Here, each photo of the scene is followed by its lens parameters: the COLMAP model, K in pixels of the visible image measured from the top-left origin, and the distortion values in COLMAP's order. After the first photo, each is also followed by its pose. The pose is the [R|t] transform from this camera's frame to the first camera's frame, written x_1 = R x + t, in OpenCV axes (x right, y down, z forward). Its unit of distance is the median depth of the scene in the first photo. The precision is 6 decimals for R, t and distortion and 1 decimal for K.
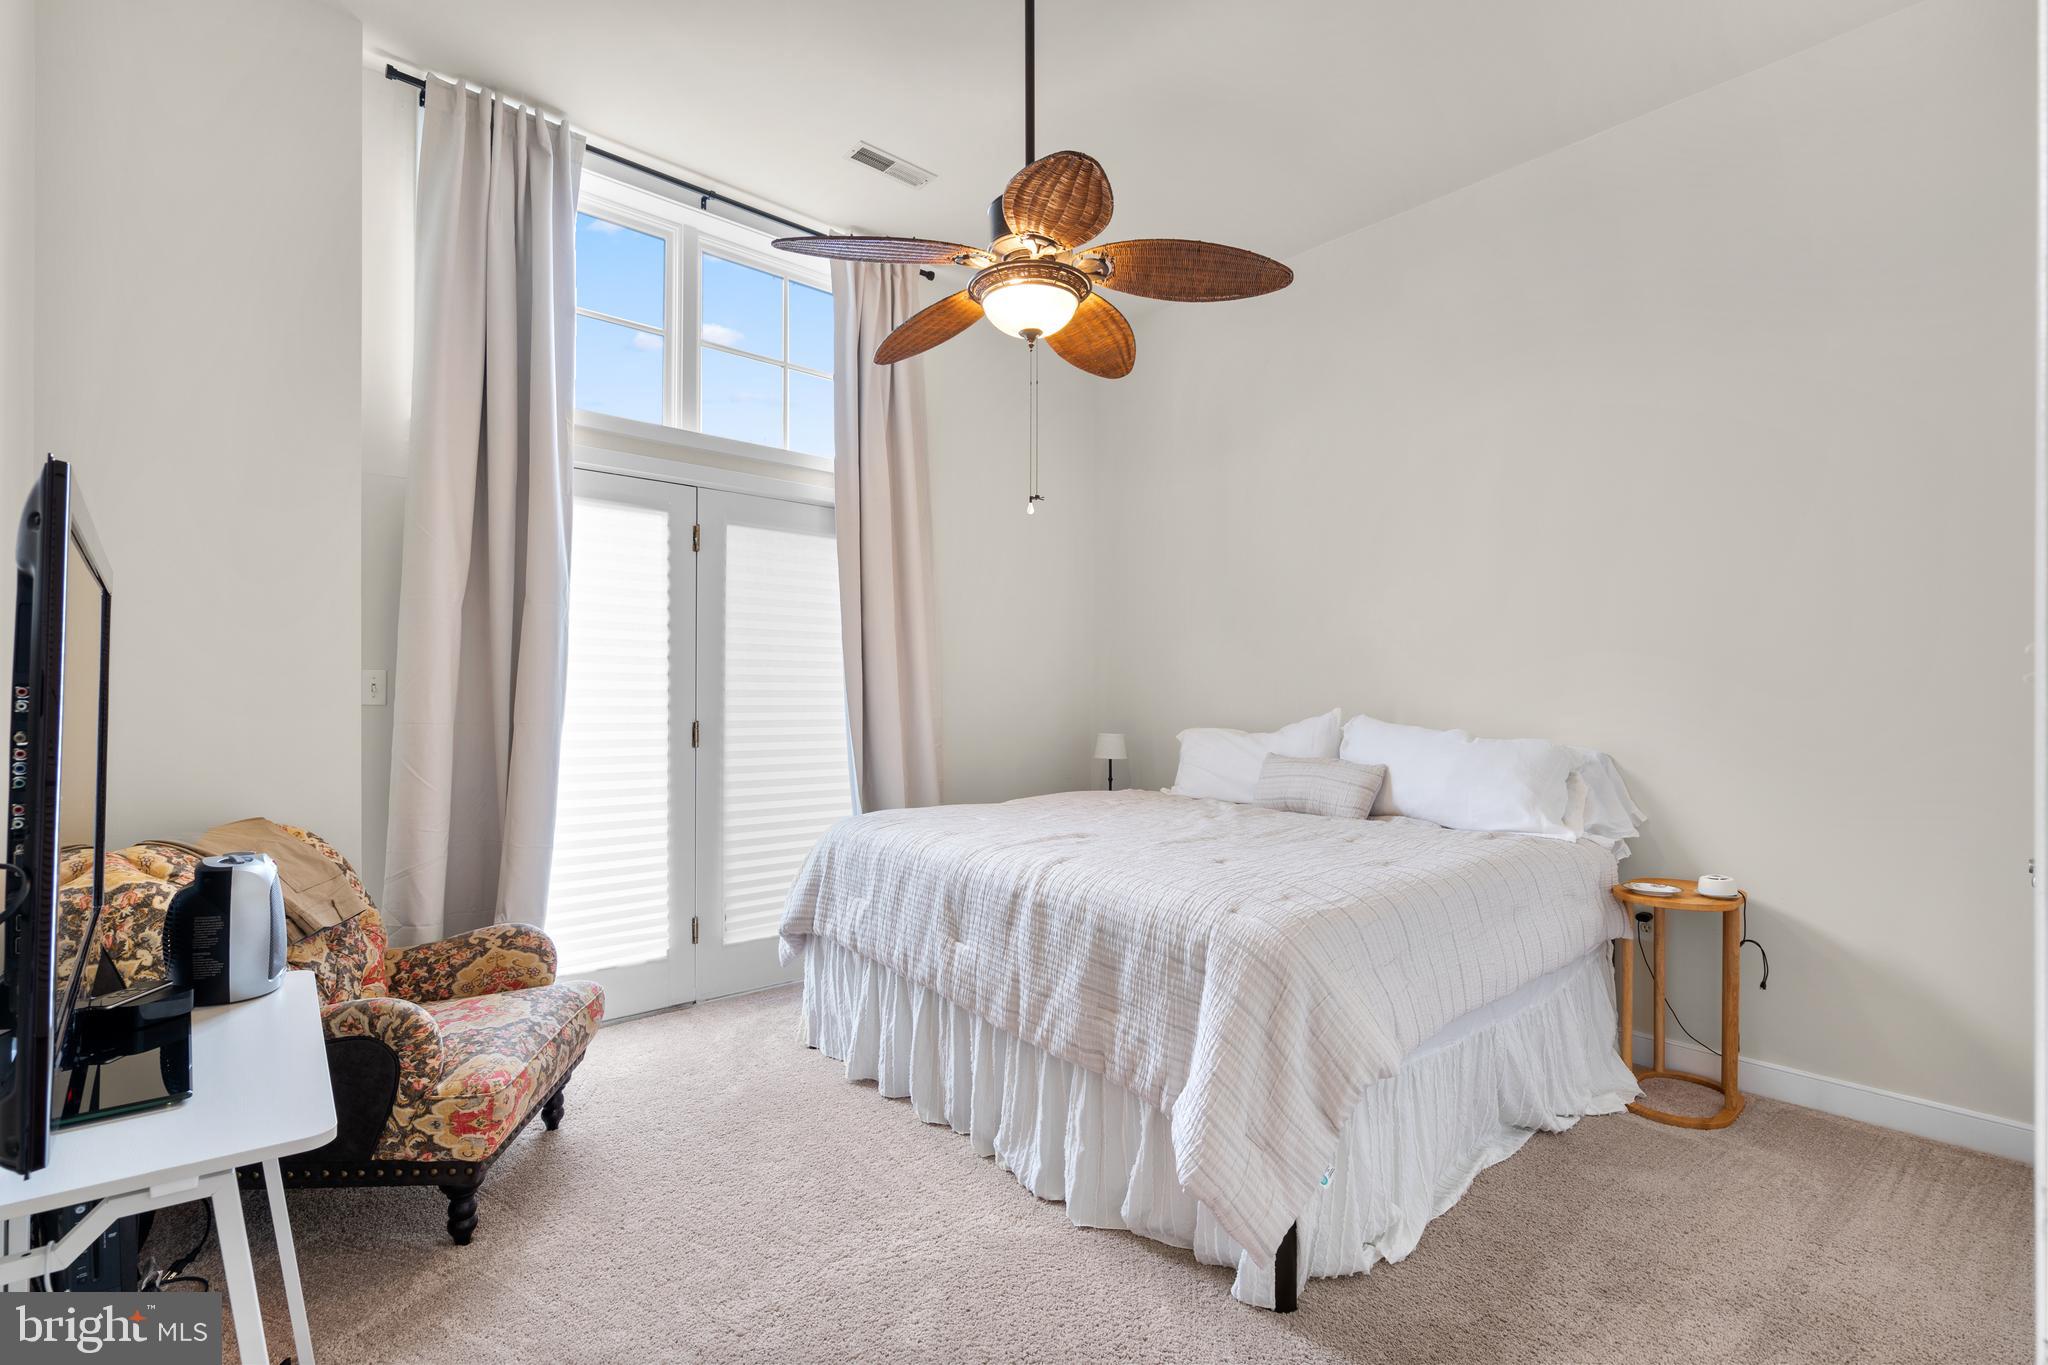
lens RADIAL K [[927.3, 0, 1016.5], [0, 927.3, 698.0], [0, 0, 1]] dist [-0.000840, 0.000648]
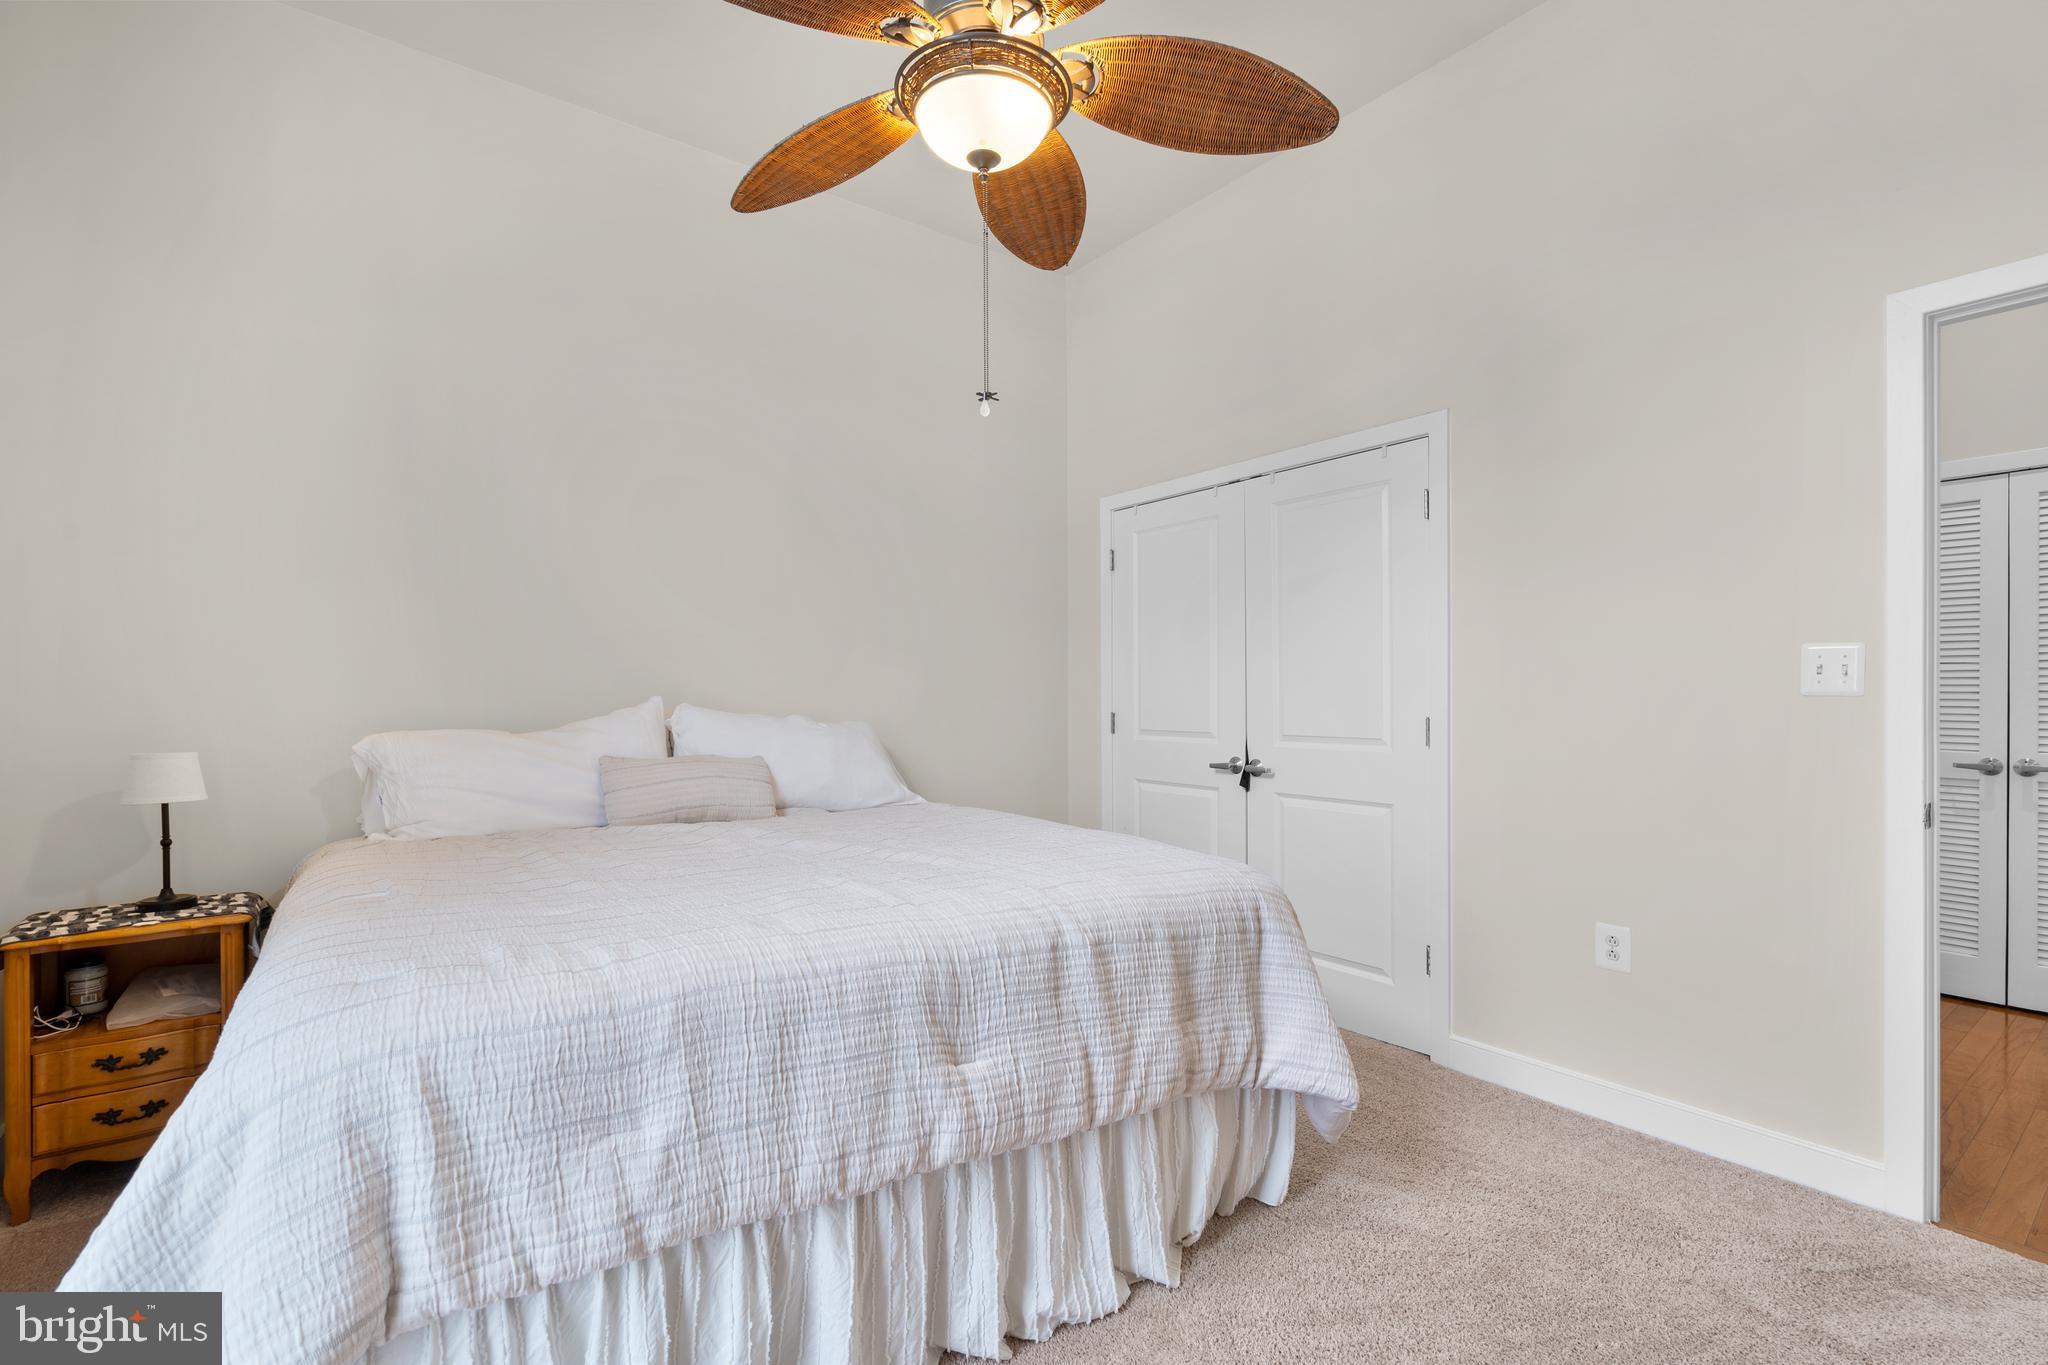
lens RADIAL K [[930.3, 0, 1020.8], [0, 930.3, 694.6], [0, 0, 1]] dist [-0.002413, -0.000133]
pose [[0.082555, -0.010093, 0.996535, -0.490608], [0.001581, 0.999949, 0.009996, 0.004427], [-0.996585, 0.000751, 0.082567, 0.650701]]
